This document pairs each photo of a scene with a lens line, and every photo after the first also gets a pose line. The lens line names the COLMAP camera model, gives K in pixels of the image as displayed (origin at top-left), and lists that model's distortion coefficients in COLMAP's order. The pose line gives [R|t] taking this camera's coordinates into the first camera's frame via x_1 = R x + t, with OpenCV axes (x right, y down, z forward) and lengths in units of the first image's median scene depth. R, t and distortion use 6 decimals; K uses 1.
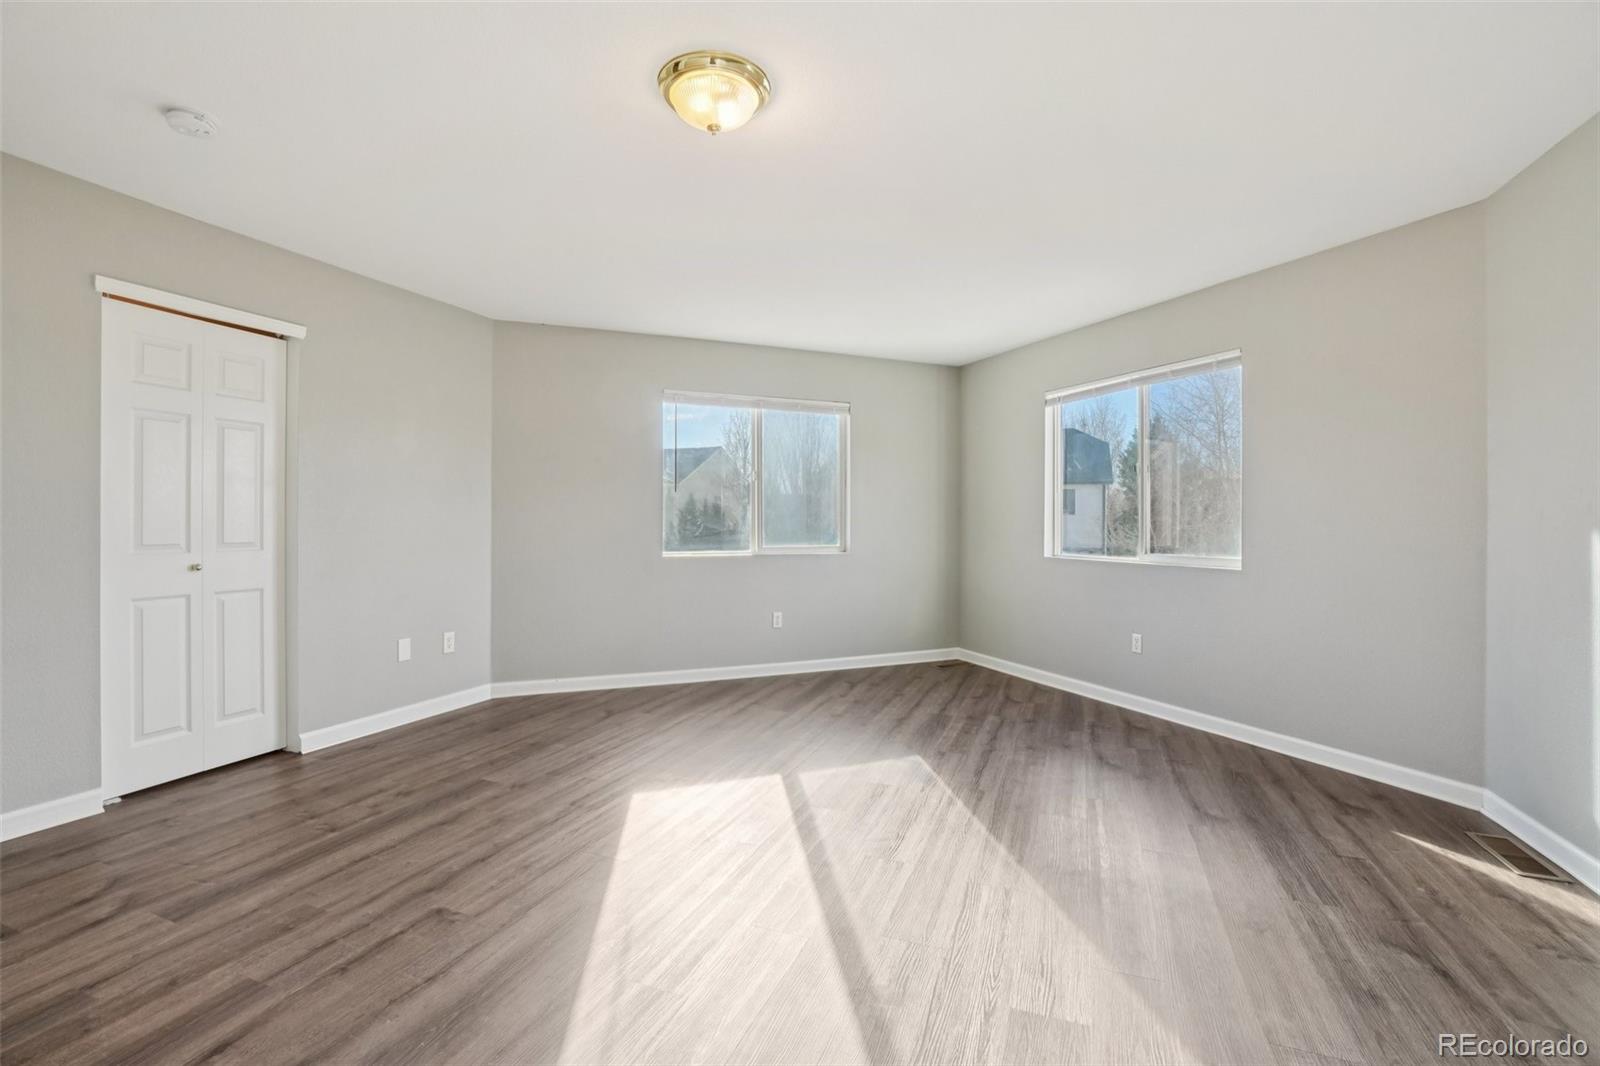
lens RADIAL K [[699.7, 0, 789.8], [0, 699.7, 527.0], [0, 0, 1]] dist [-0.024123, 0.000801]
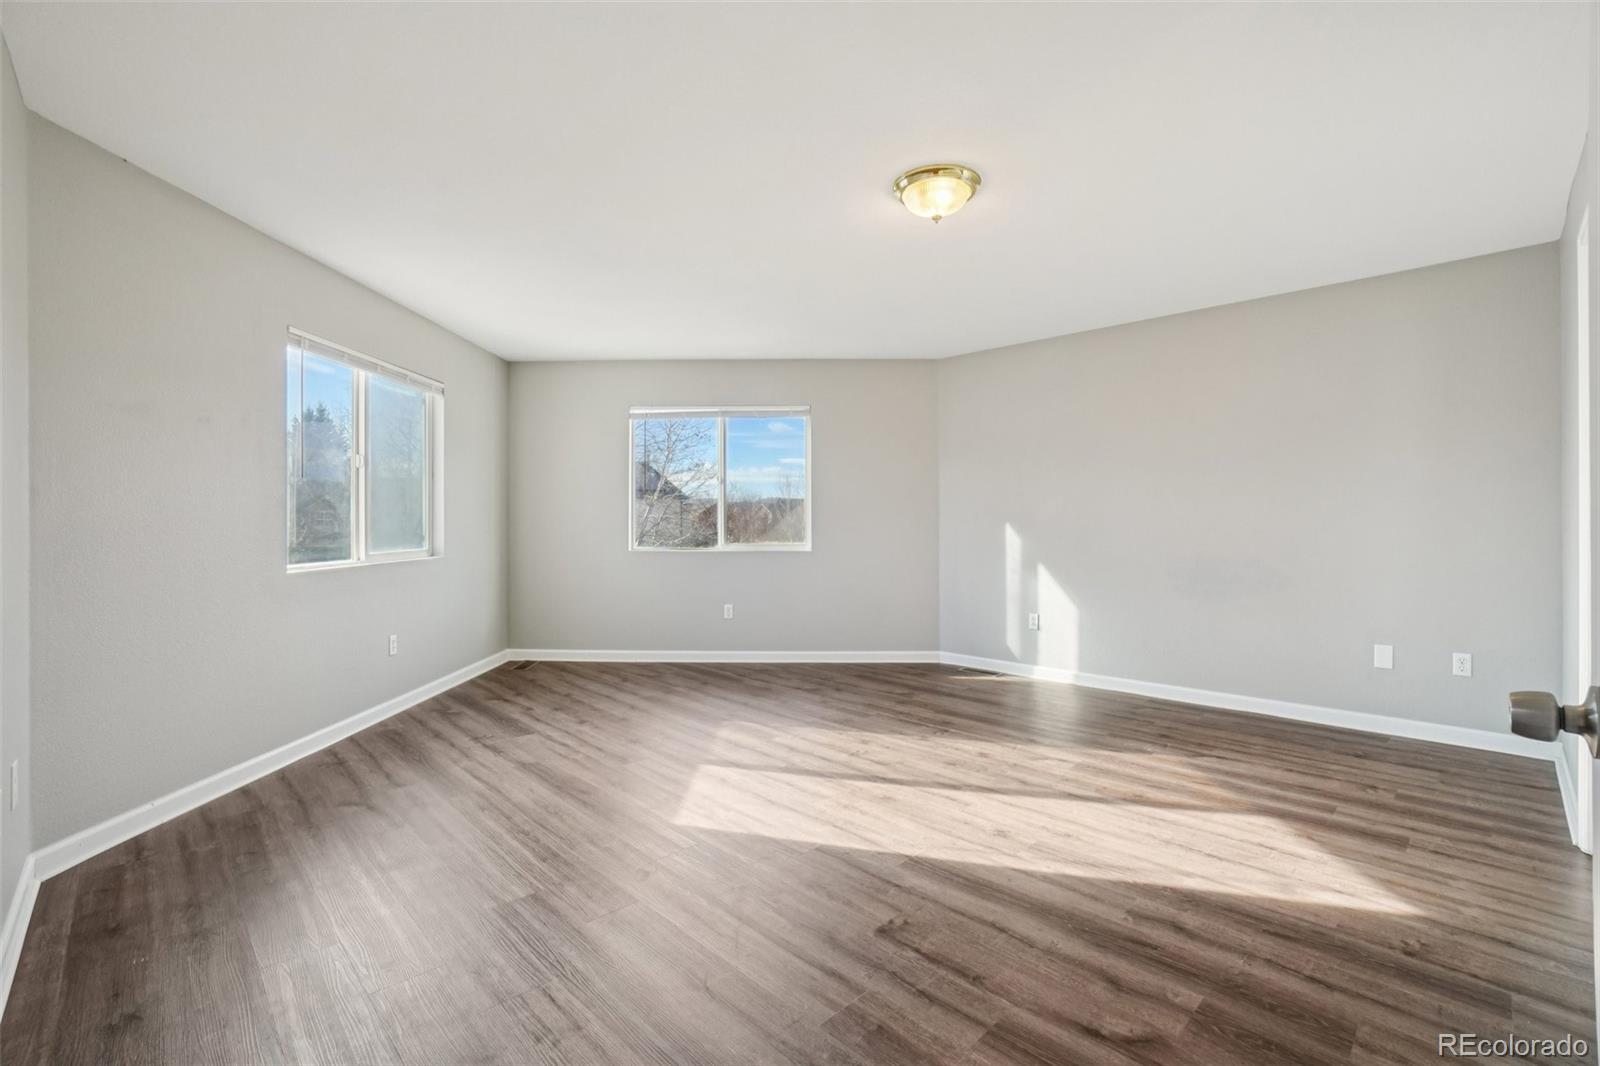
lens RADIAL K [[699.7, 0, 786.3], [0, 699.7, 522.7], [0, 0, 1]] dist [-0.024123, 0.000801]
pose [[0.429850, -0.010293, 0.902842, -0.574640], [0.005159, 0.999947, 0.008944, -0.011163], [-0.902886, 0.000813, 0.429880, 0.279746]]
